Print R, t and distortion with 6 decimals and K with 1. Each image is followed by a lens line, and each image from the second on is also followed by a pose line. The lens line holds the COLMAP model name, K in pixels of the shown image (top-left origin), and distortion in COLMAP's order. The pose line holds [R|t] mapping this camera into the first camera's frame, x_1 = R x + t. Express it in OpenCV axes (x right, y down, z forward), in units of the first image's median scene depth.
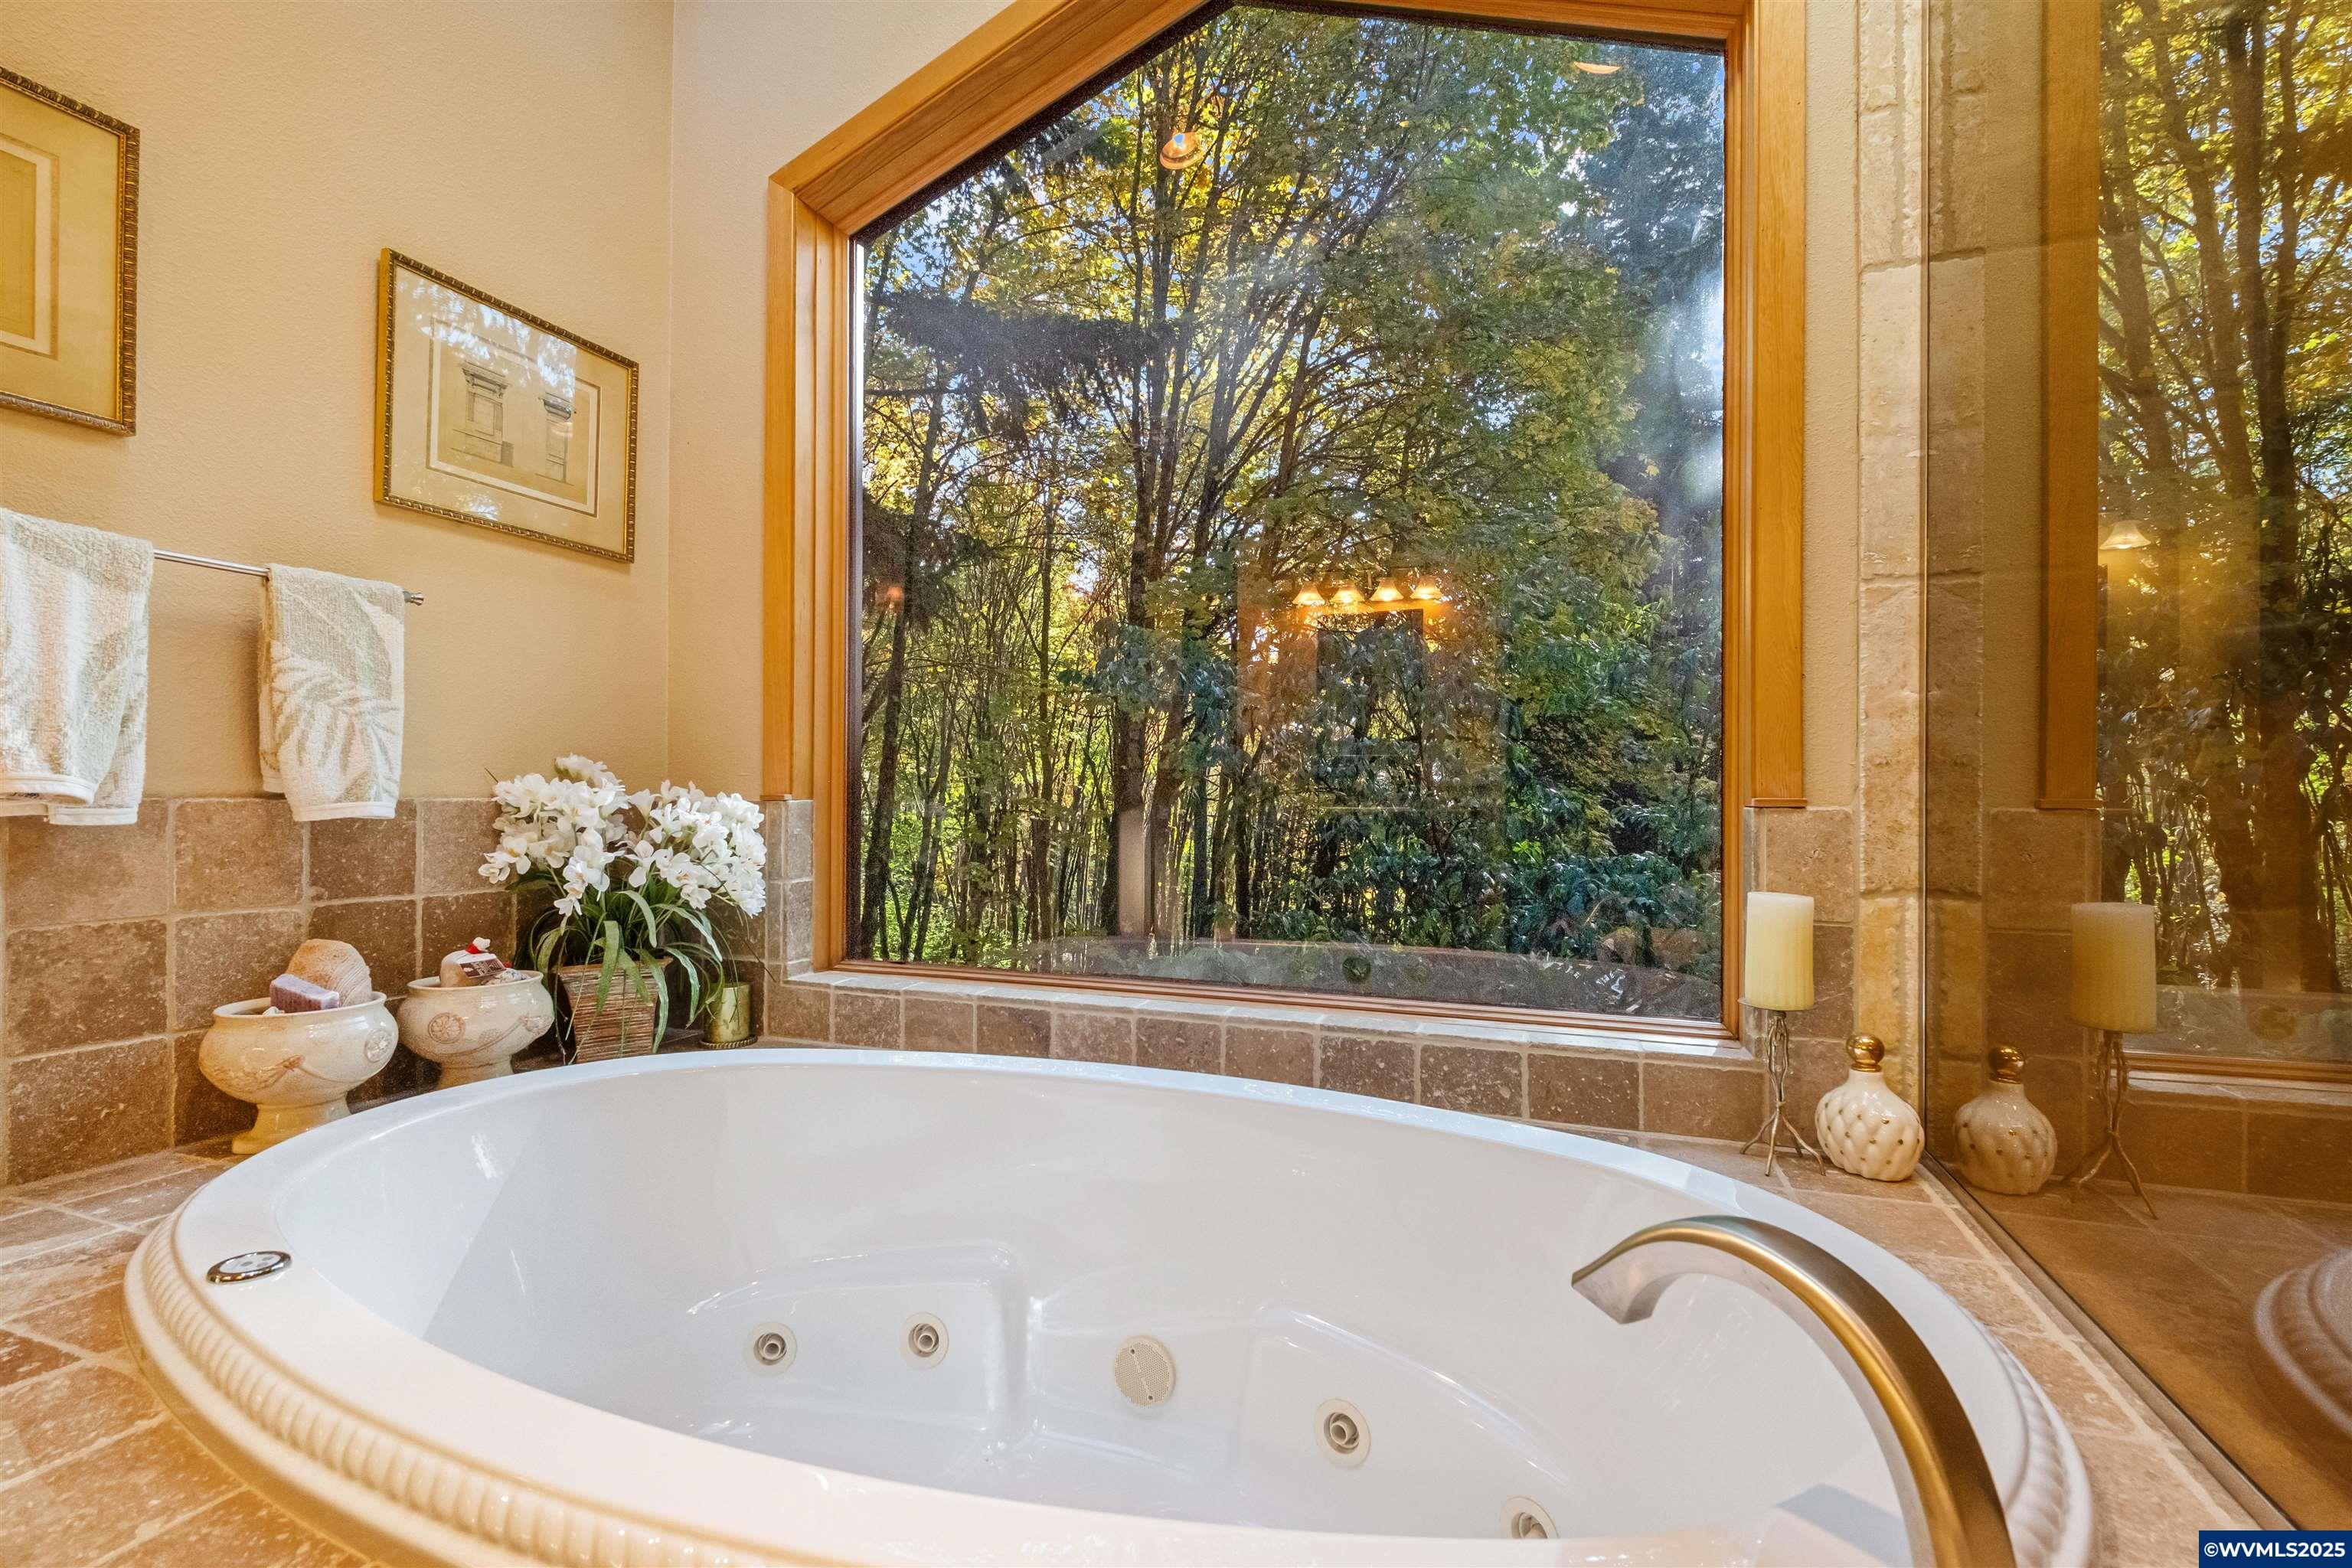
lens RADIAL K [[1025.3, 0, 1175.7], [0, 1025.3, 790.5], [0, 0, 1]] dist [0.001890, -0.003466]
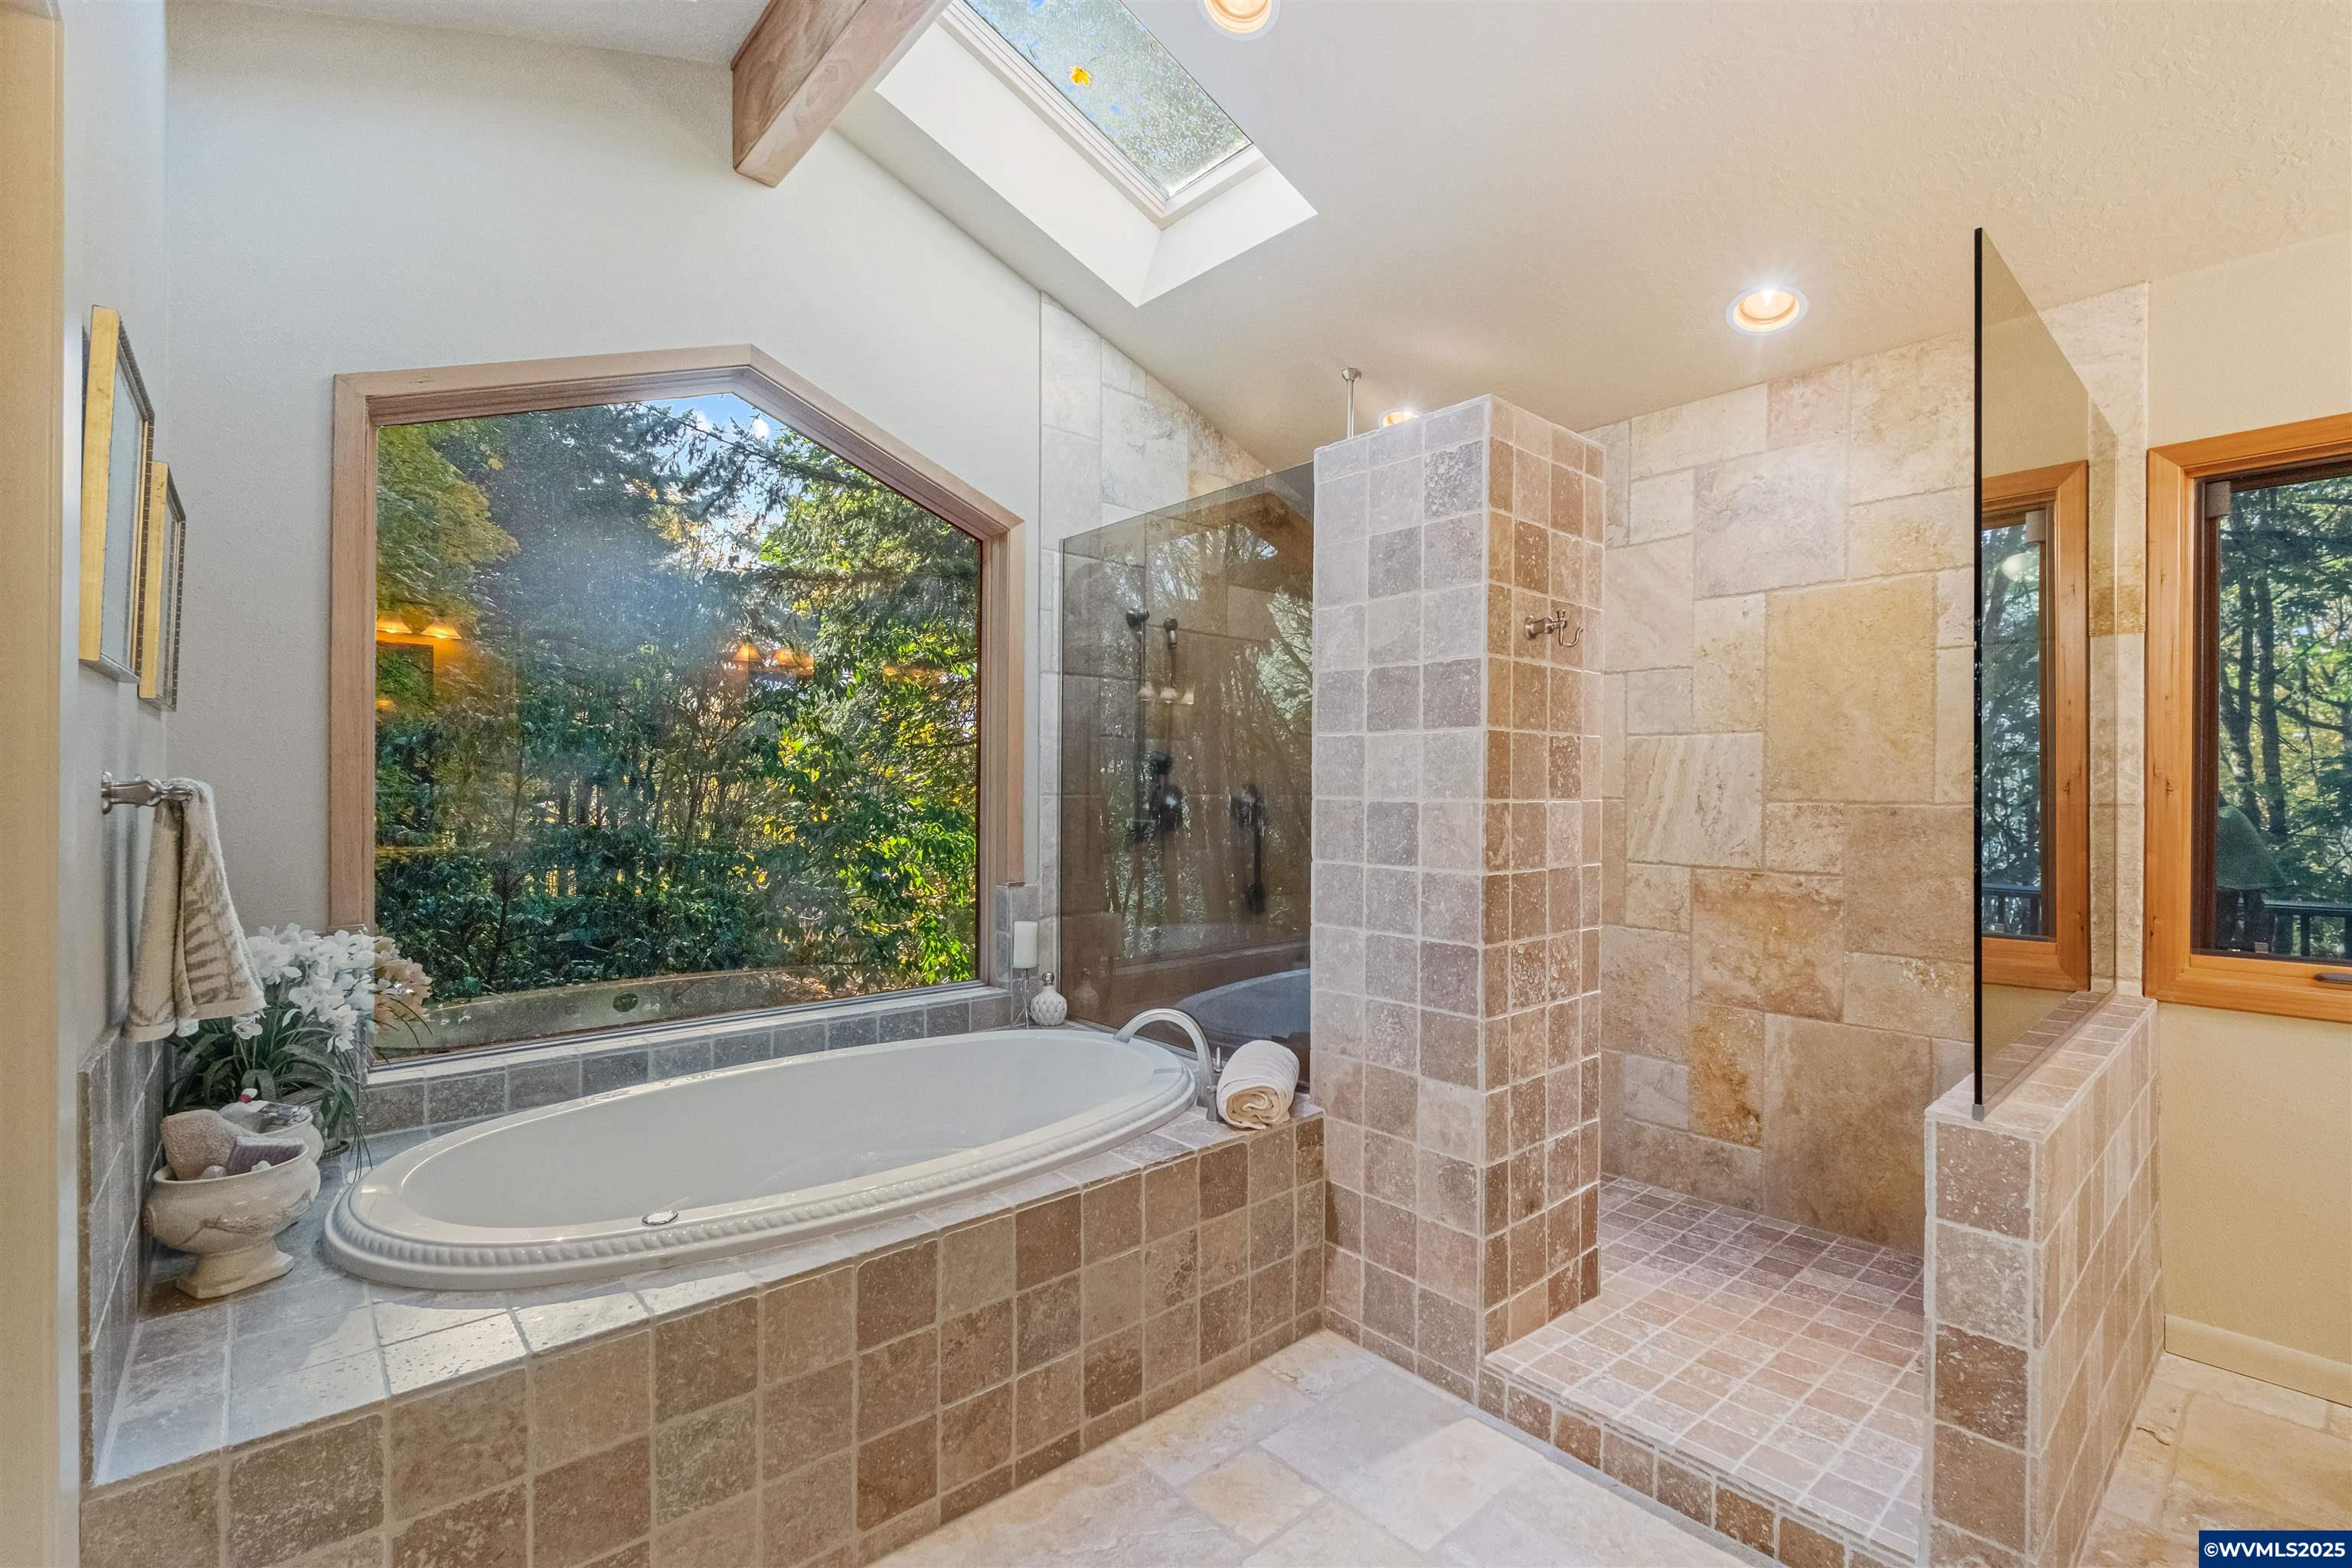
lens RADIAL K [[1025.3, 0, 1168.1], [0, 1025.3, 793.9], [0, 0, 1]] dist [0.001890, -0.003466]
pose [[0.446259, 0.004293, 0.894893, -1.334368], [-0.010689, 0.999943, 0.000534, -0.192754], [-0.894840, -0.009804, 0.446280, -0.378718]]
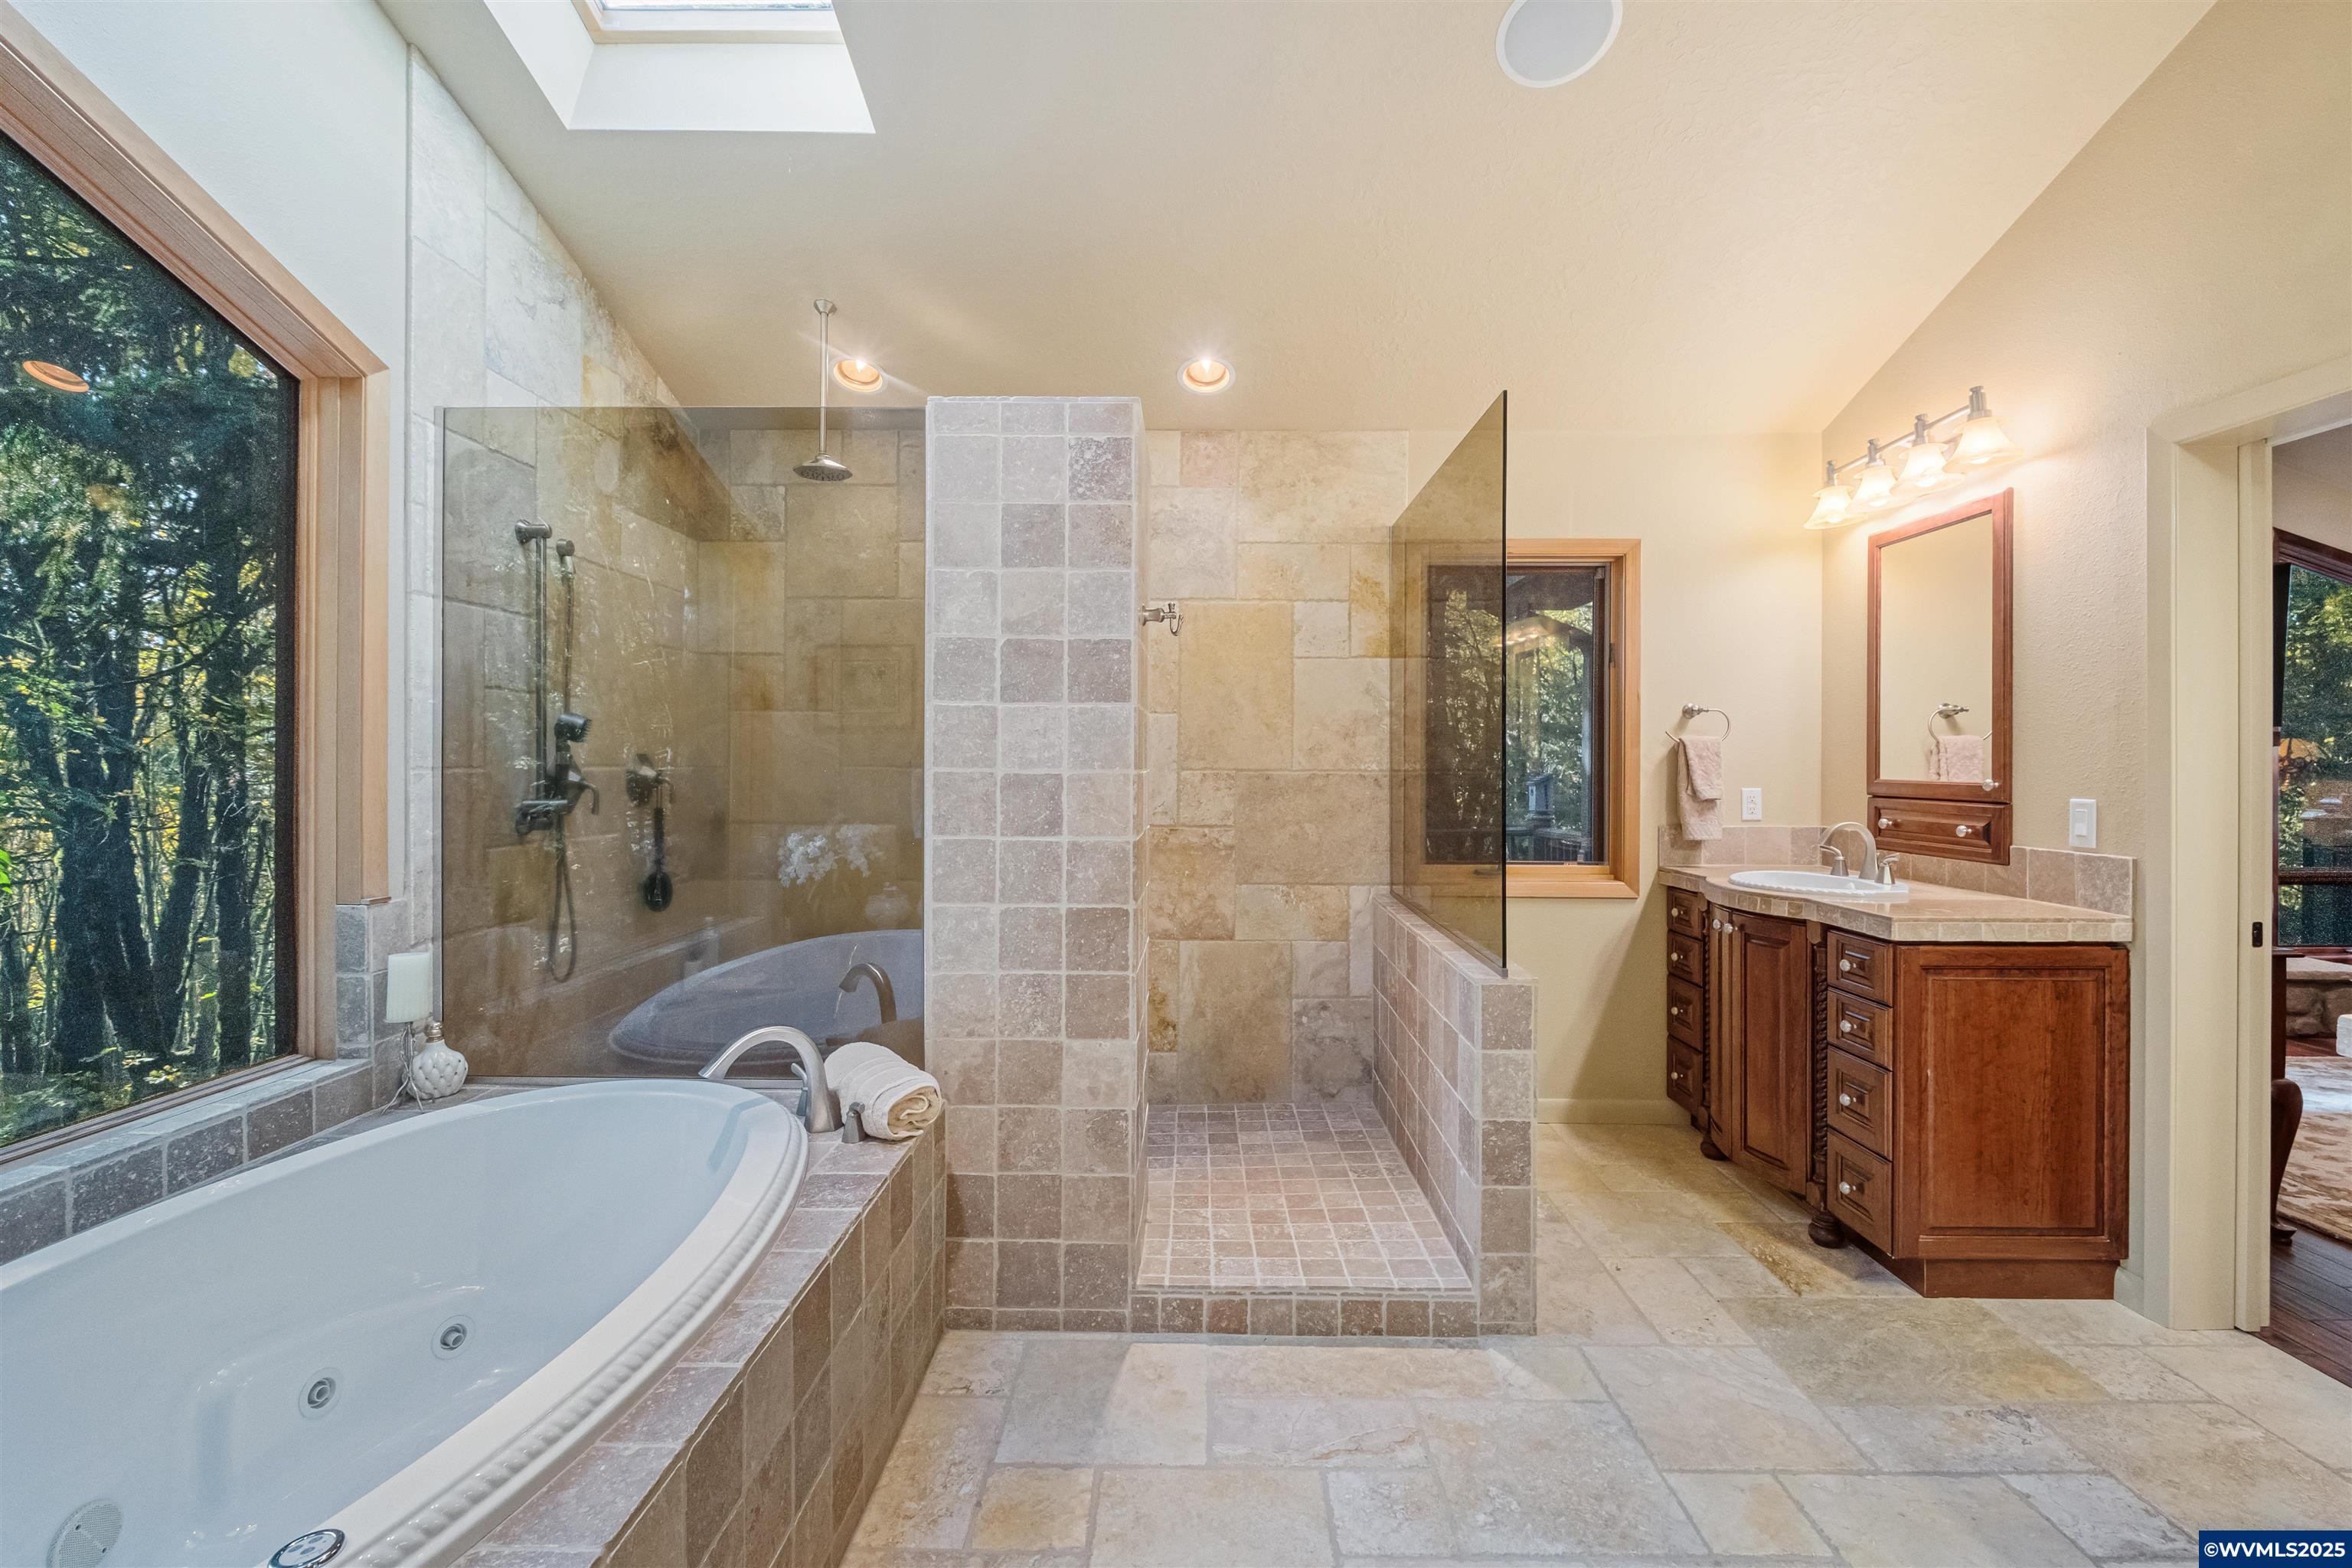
lens RADIAL K [[1025.3, 0, 1182.9], [0, 1025.3, 766.8], [0, 0, 1]] dist [0.001890, -0.003466]
pose [[-0.363067, 0.000572, 0.931763, -1.328068], [-0.004583, 0.999987, -0.002400, -0.190908], [-0.931752, -0.005142, -0.363060, 0.369229]]
